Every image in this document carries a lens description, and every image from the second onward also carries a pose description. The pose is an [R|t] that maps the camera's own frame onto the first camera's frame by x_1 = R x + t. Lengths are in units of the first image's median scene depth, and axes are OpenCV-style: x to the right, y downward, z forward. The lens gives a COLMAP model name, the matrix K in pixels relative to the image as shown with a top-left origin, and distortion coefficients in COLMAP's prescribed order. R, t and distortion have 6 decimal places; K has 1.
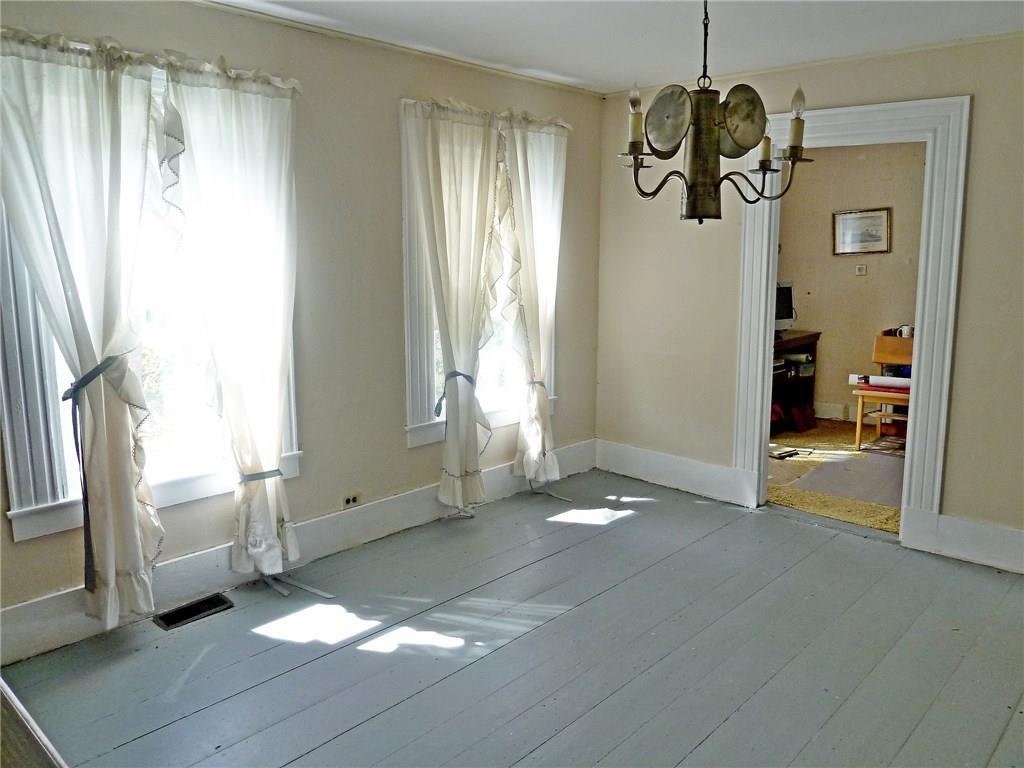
lens RADIAL K [[791.5, 0, 512.0], [0, 791.5, 384.0], [0, 0, 1]] dist [0.004641, 0.002063]
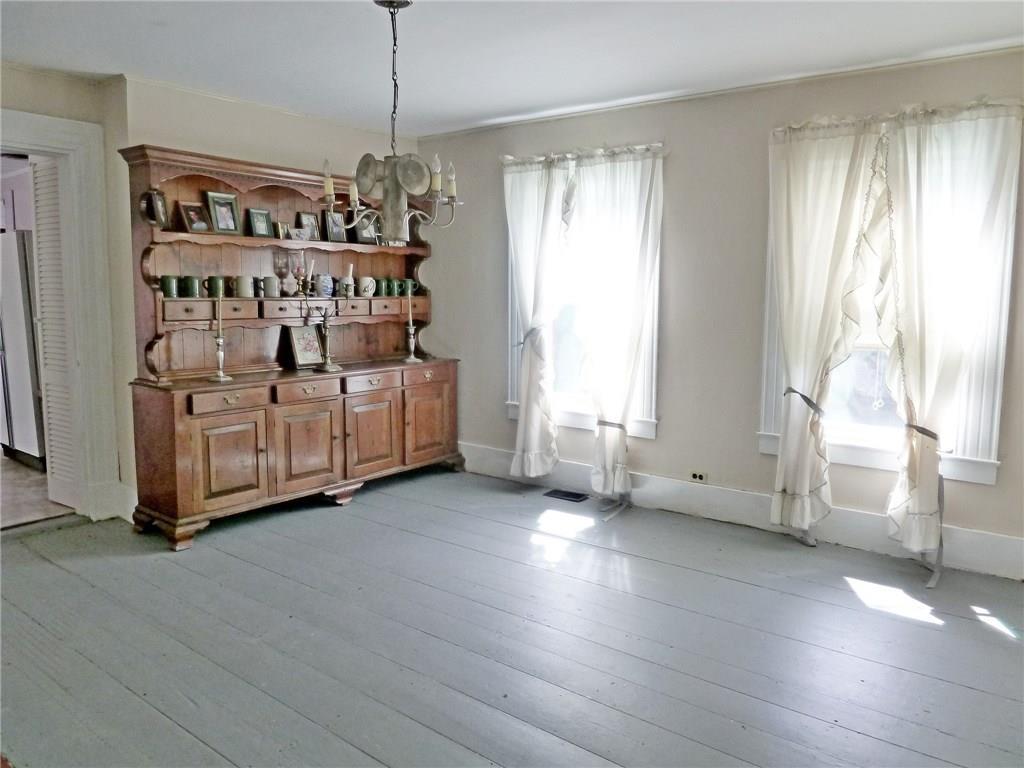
lens RADIAL K [[759.6, 0, 510.9], [0, 759.6, 370.7], [0, 0, 1]] dist [-0.004957, -0.001604]
pose [[0.089510, 0.120711, -0.988644, 0.852633], [-0.169021, 0.980072, 0.104362, -0.078301], [0.981540, 0.157761, 0.108129, 0.554427]]
